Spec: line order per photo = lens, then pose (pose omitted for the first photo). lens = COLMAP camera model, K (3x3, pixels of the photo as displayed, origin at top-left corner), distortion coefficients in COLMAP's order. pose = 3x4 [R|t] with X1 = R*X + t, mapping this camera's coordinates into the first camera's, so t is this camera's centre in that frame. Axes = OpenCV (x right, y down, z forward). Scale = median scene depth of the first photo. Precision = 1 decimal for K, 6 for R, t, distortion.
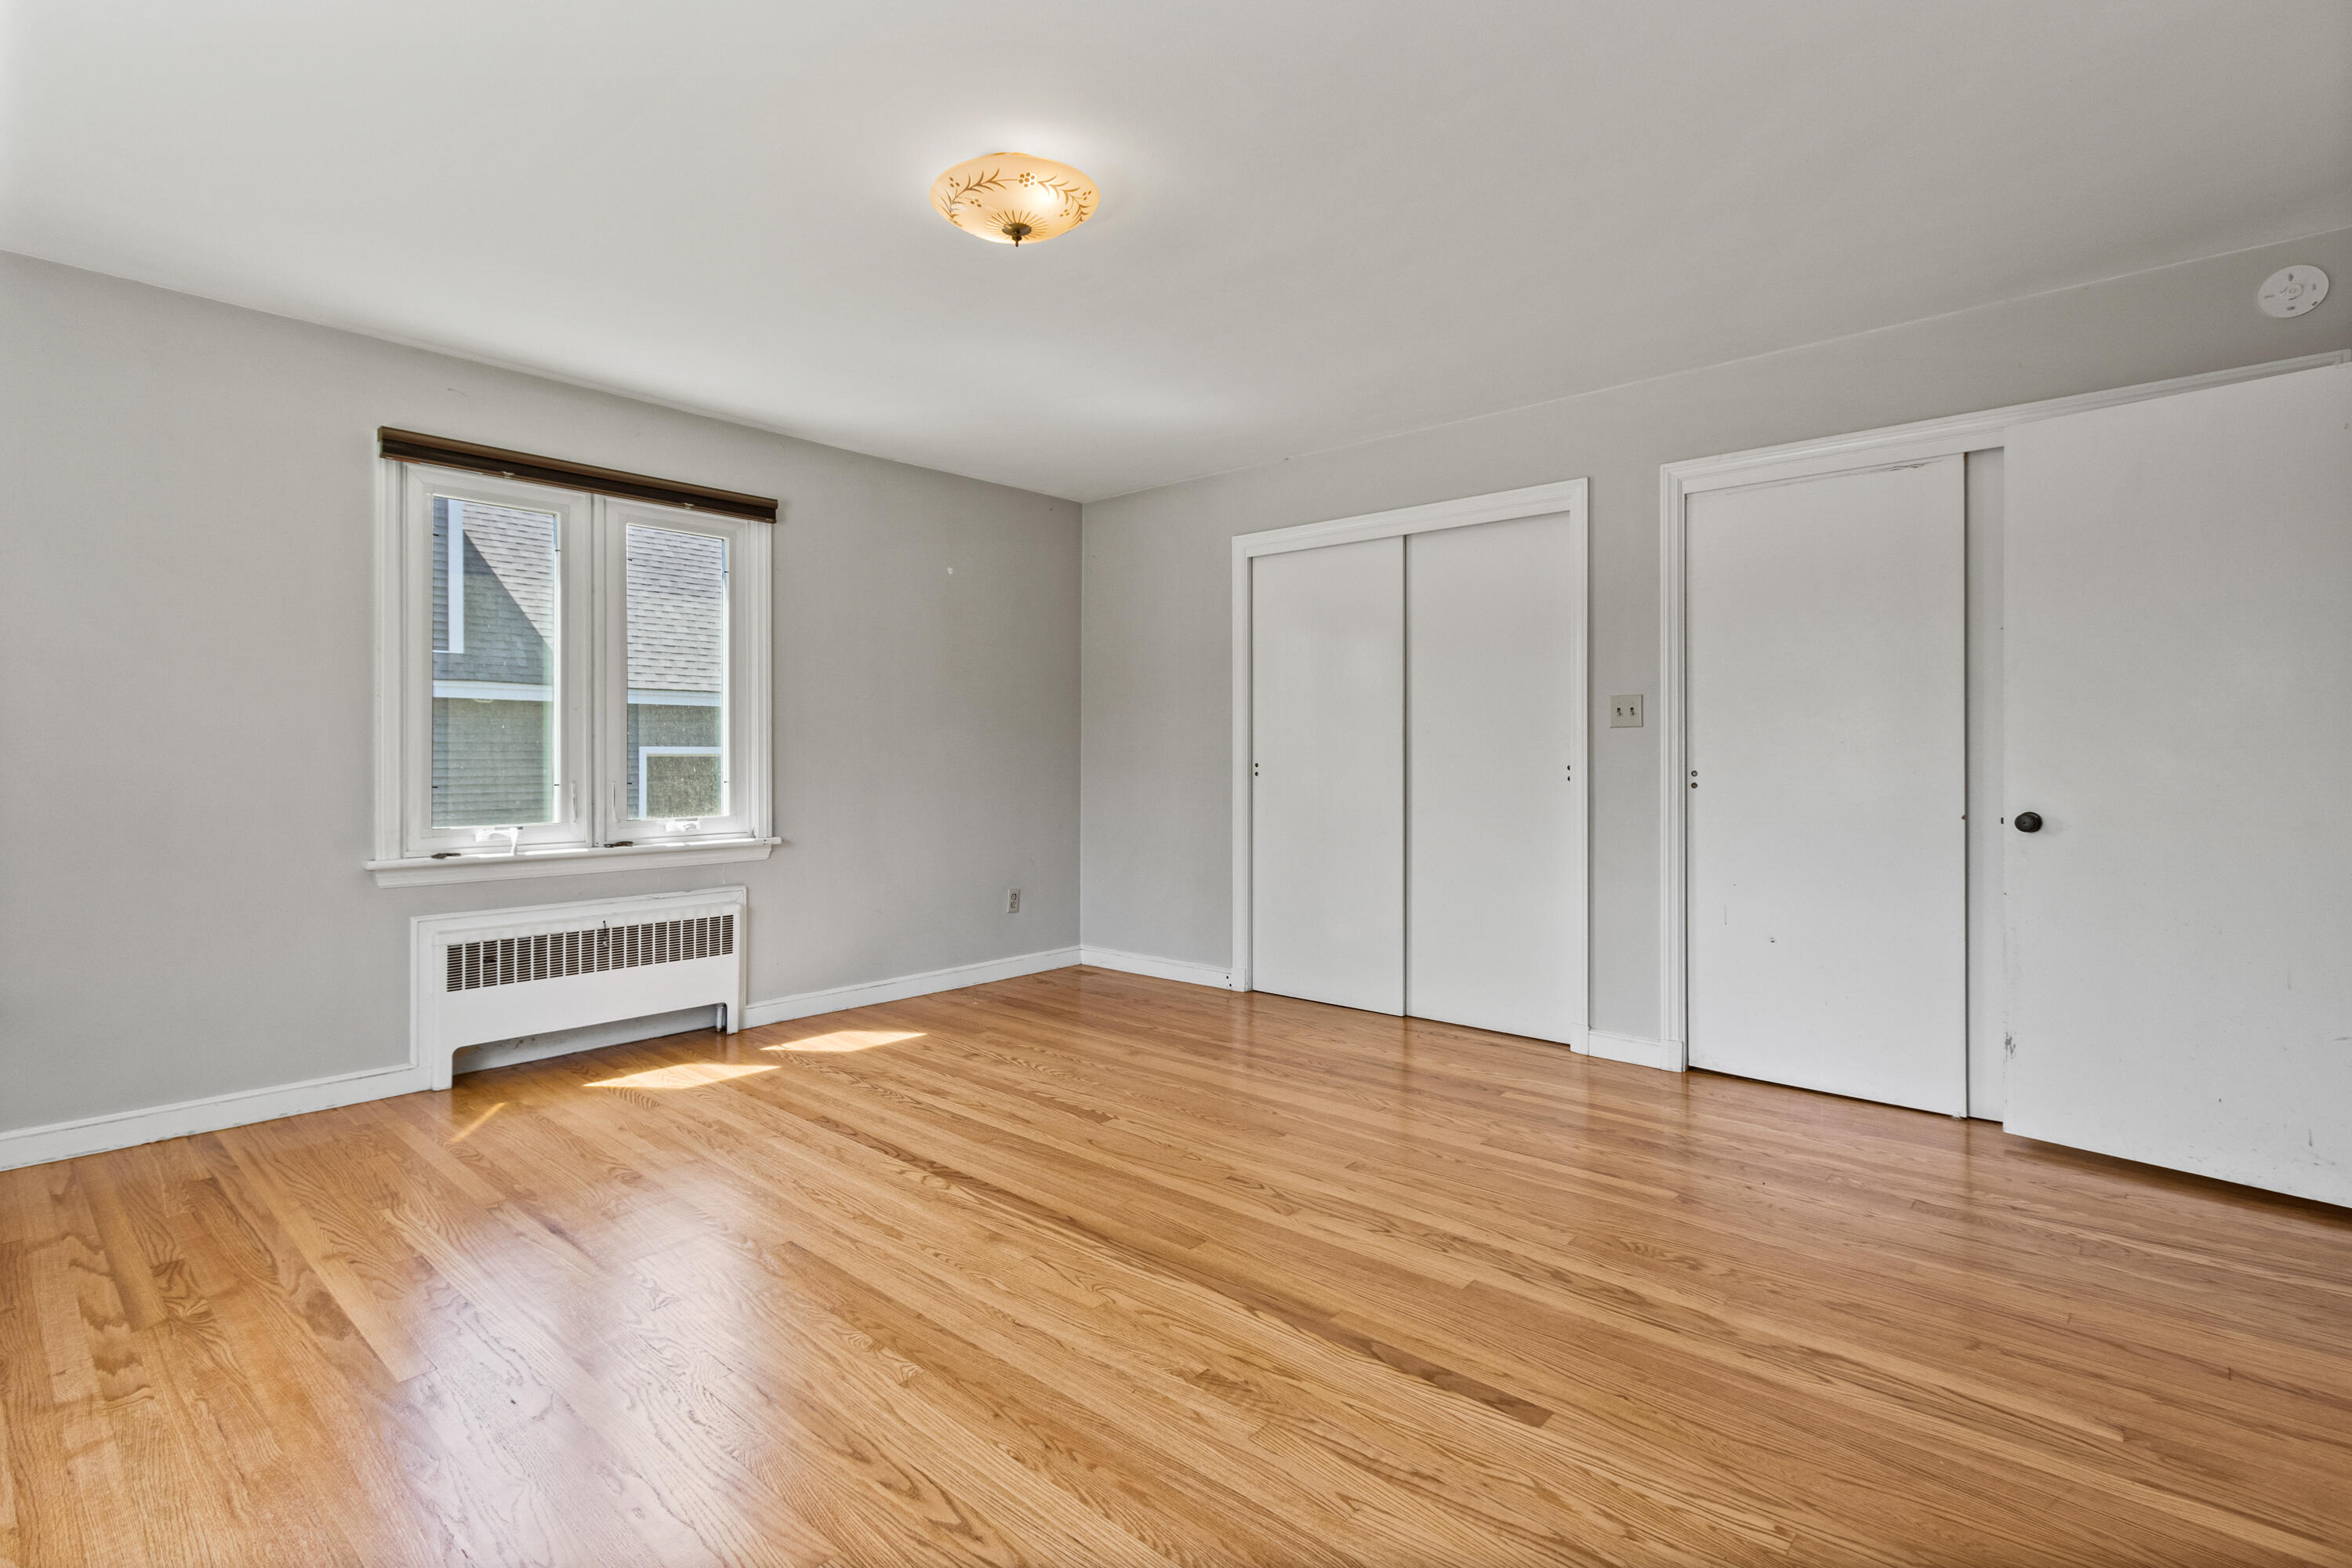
lens RADIAL K [[1121.0, 0, 1181.3], [0, 1121.0, 767.0], [0, 0, 1]] dist [0.003413, -0.001578]
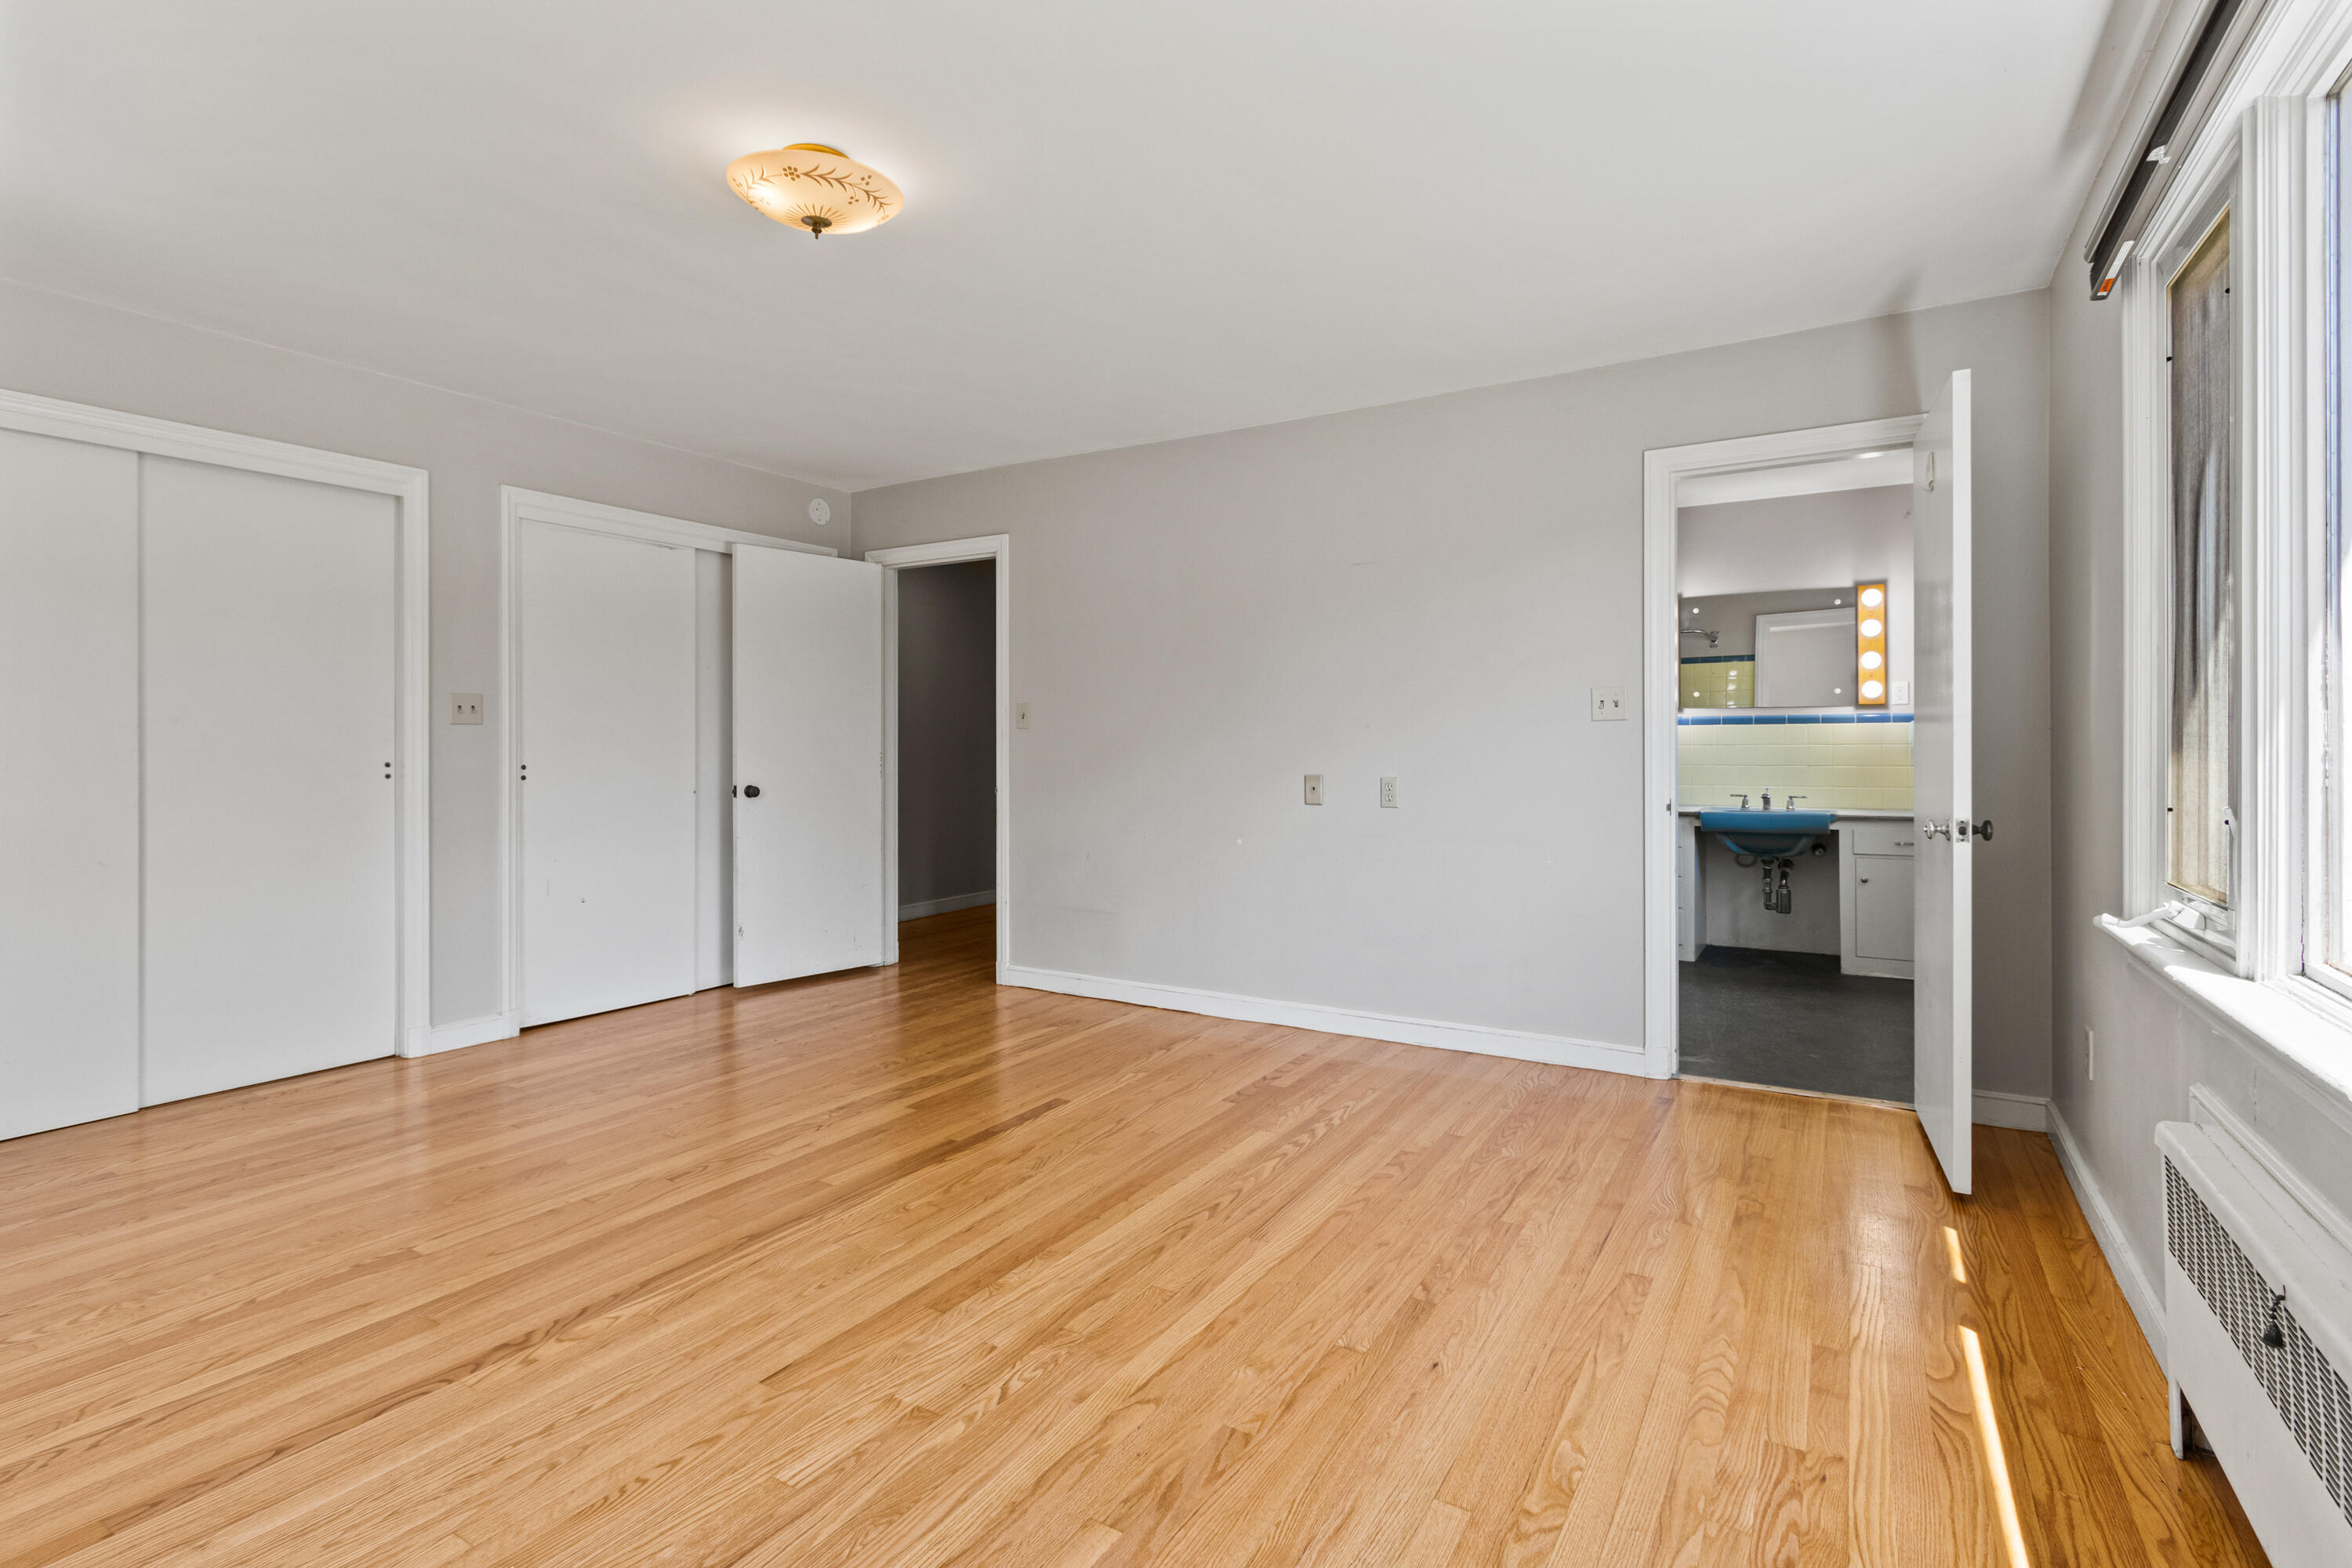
lens RADIAL K [[1121.0, 0, 1155.6], [0, 1121.0, 745.1], [0, 0, 1]] dist [0.003413, -0.001578]
pose [[-0.173624, 0.002652, 0.984808, -0.840501], [0.014408, 0.999896, -0.000152, -0.007519], [-0.984707, 0.014163, -0.173645, 0.626017]]
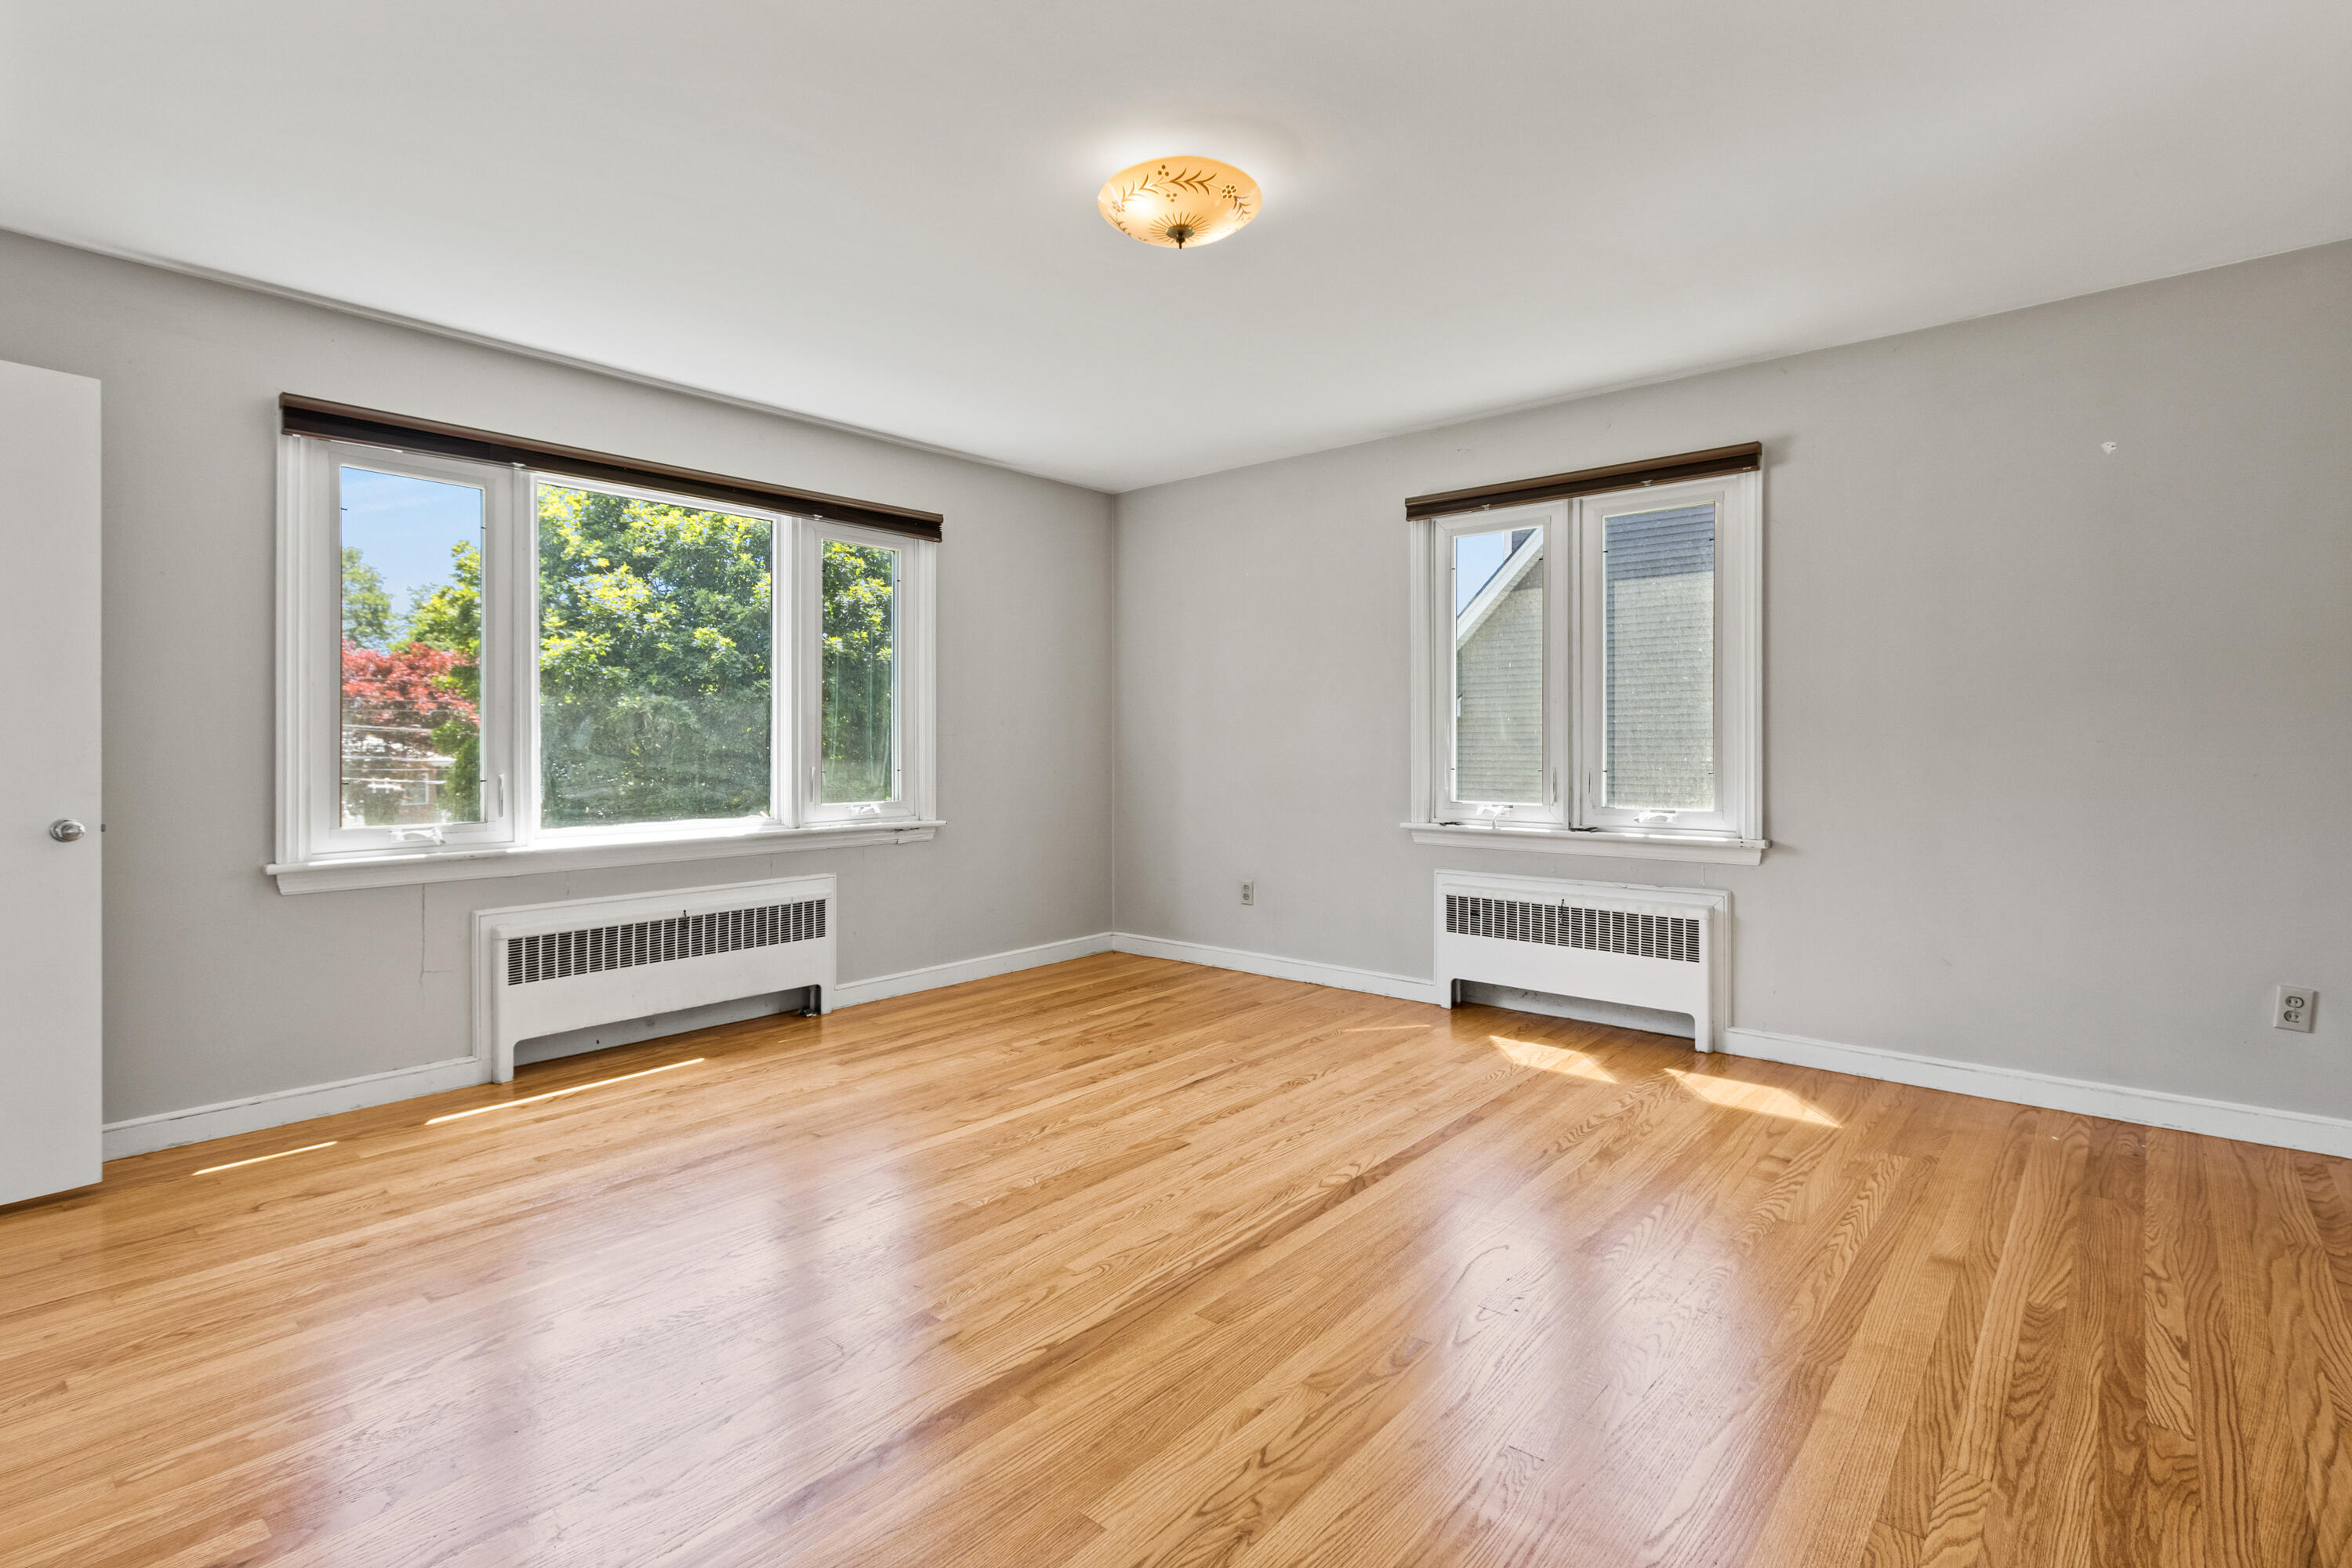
lens RADIAL K [[1121.0, 0, 1142.9], [0, 1121.0, 753.4], [0, 0, 1]] dist [0.003413, -0.001578]
pose [[-0.005491, 0.010311, -0.999932, 0.628074], [-0.009858, 0.999898, 0.010364, -0.009097], [0.999936, 0.009914, -0.005389, 0.691726]]
